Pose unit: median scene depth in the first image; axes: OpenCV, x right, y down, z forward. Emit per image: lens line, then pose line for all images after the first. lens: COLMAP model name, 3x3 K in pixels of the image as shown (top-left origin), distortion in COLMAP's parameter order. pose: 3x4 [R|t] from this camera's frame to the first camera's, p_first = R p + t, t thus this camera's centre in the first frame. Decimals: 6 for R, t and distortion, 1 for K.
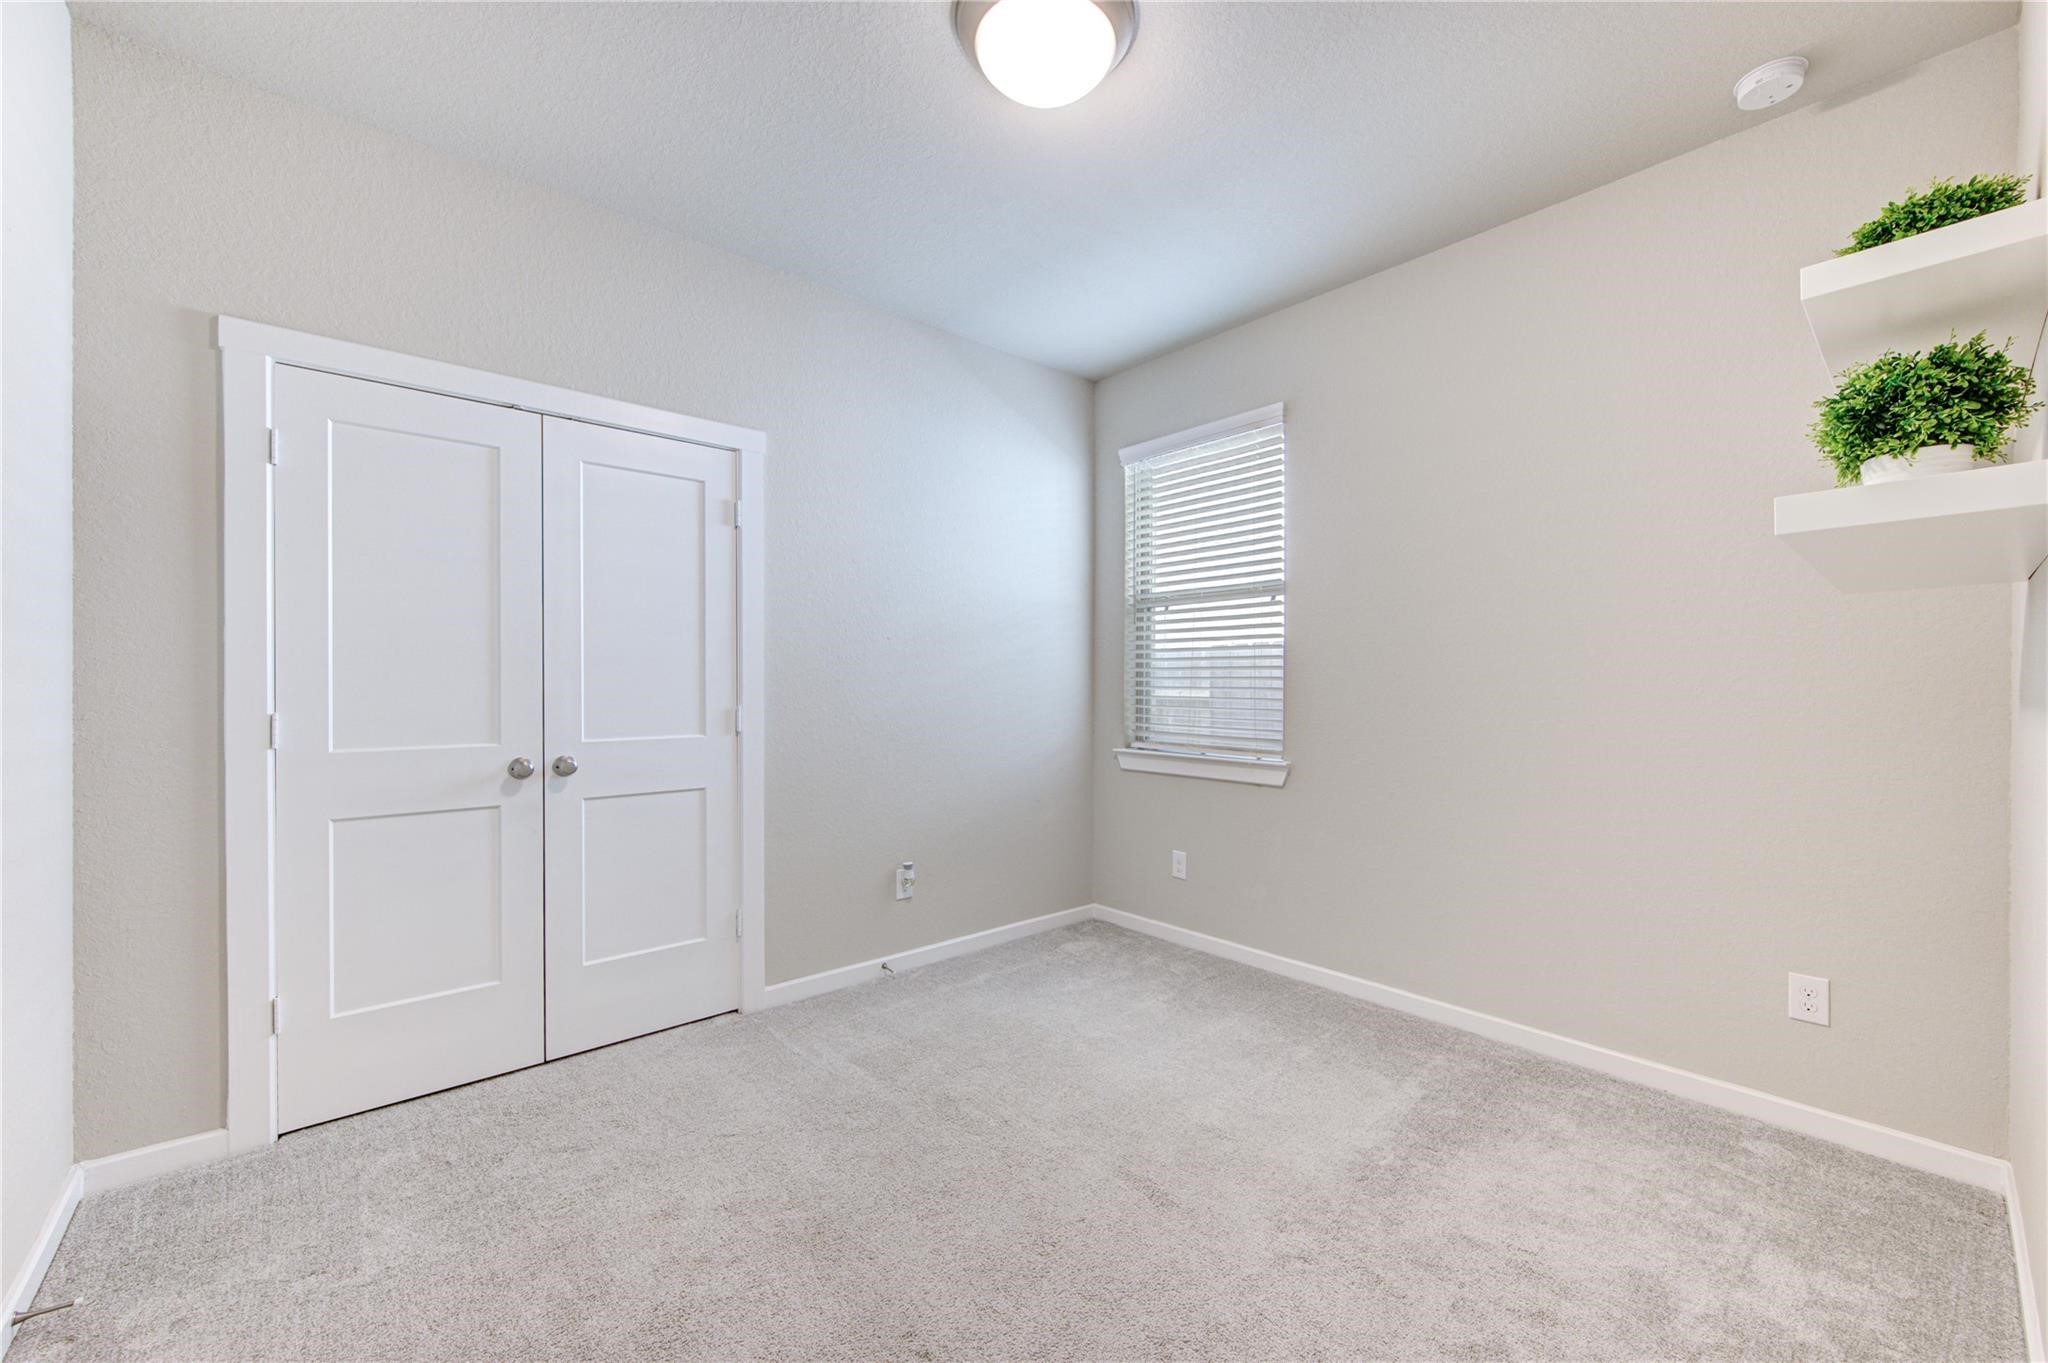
lens RADIAL K [[804.3, 0, 1025.3], [0, 804.3, 687.9], [0, 0, 1]] dist [-0.000585, -0.000145]
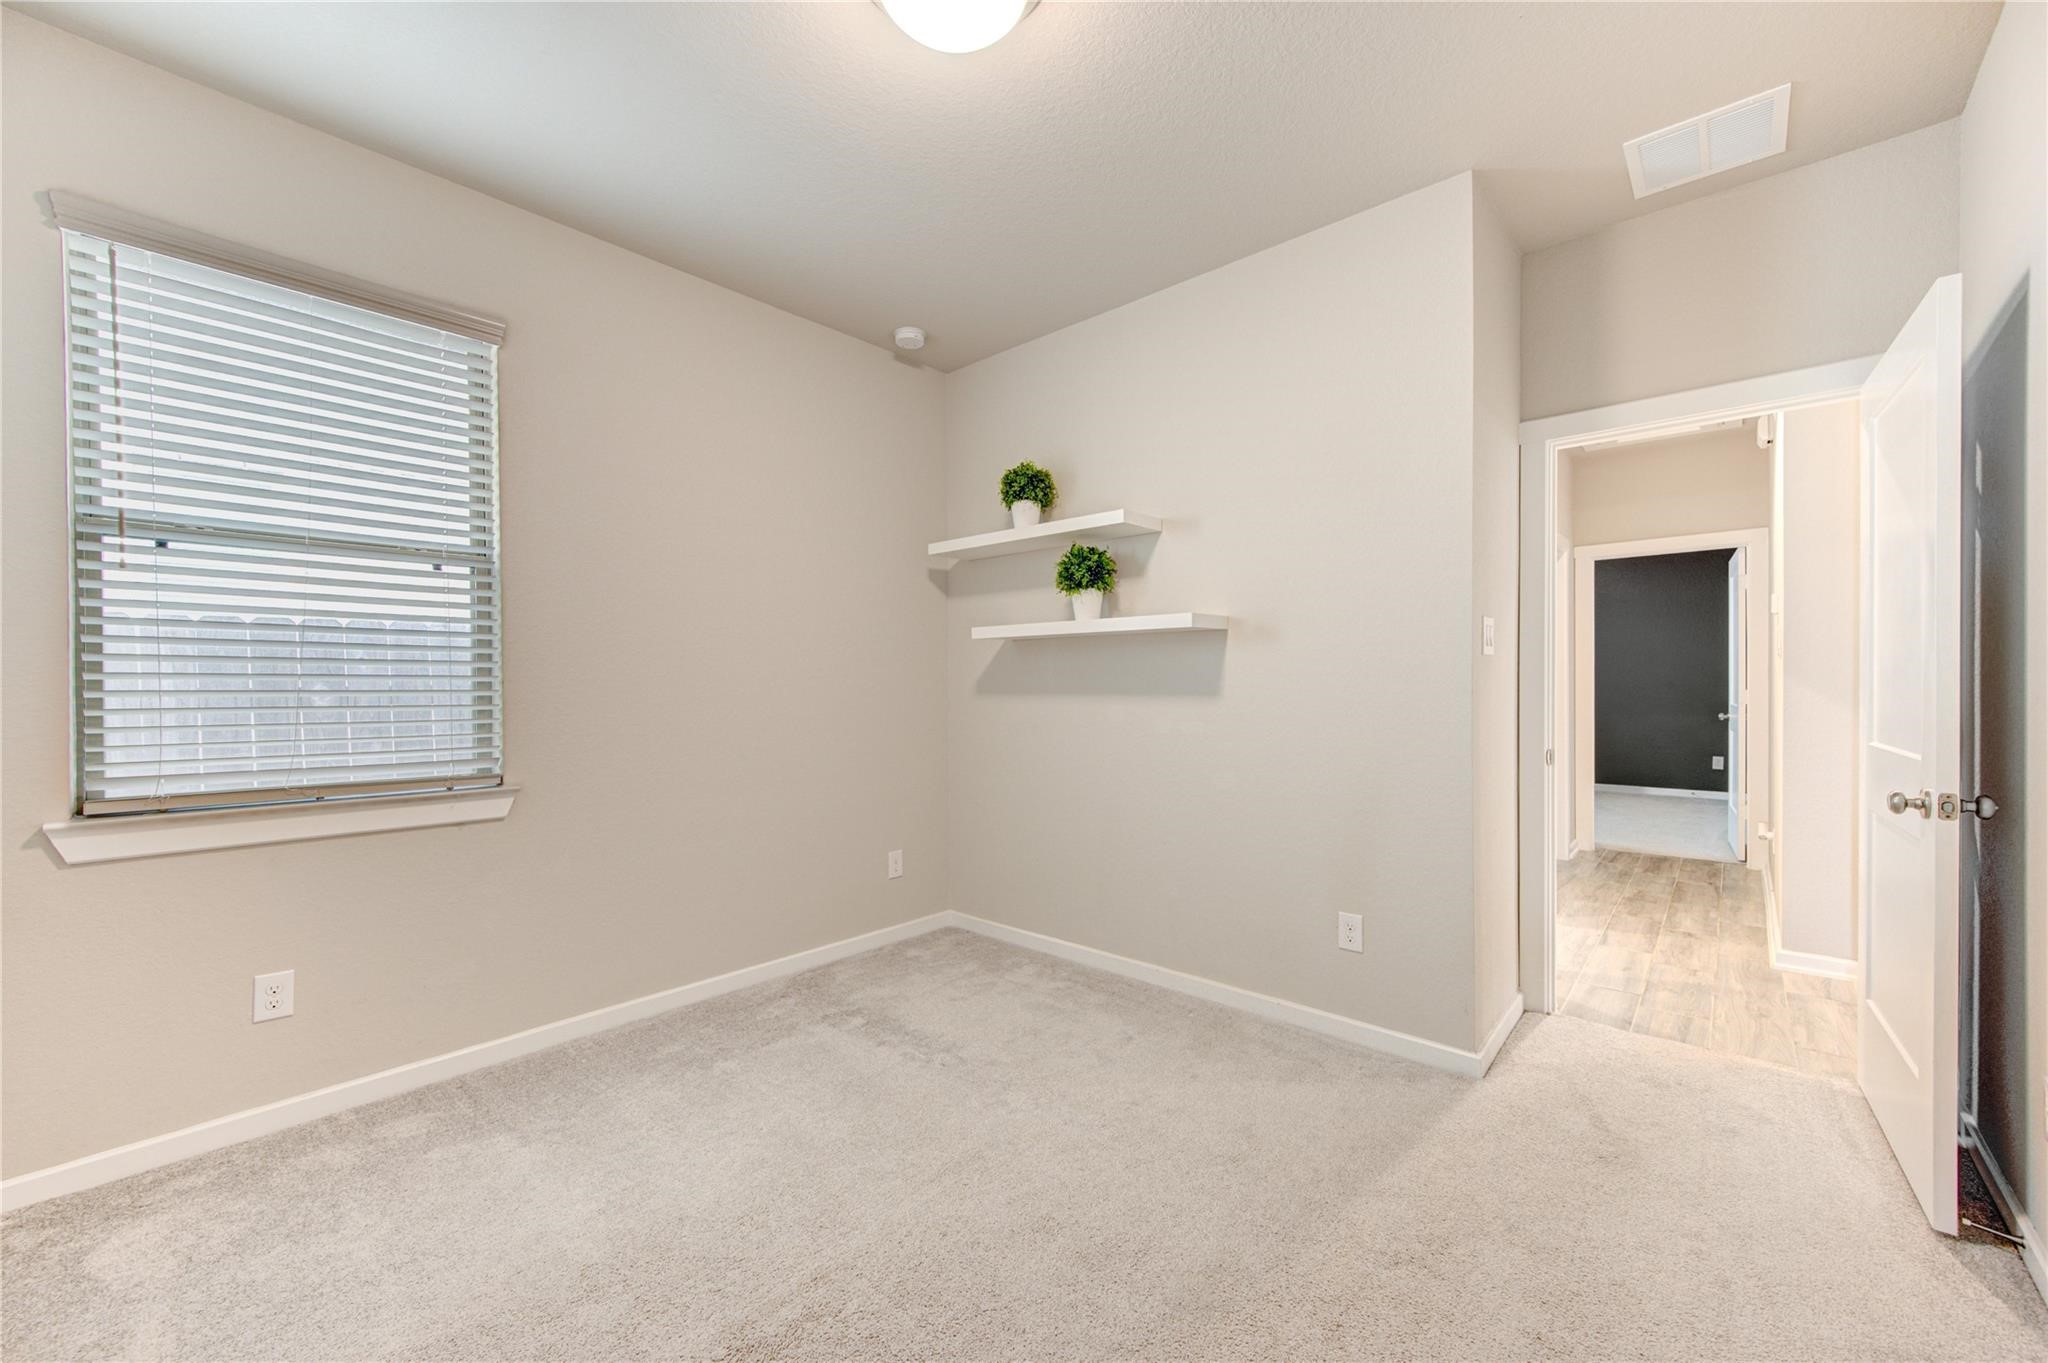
lens RADIAL K [[804.3, 0, 1025.3], [0, 804.3, 687.9], [0, 0, 1]] dist [-0.000585, -0.000145]
pose [[-0.126833, -0.003807, 0.991917, -0.490139], [0.007058, 0.999964, 0.004740, -0.002151], [-0.991899, 0.007602, -0.126802, 0.574006]]
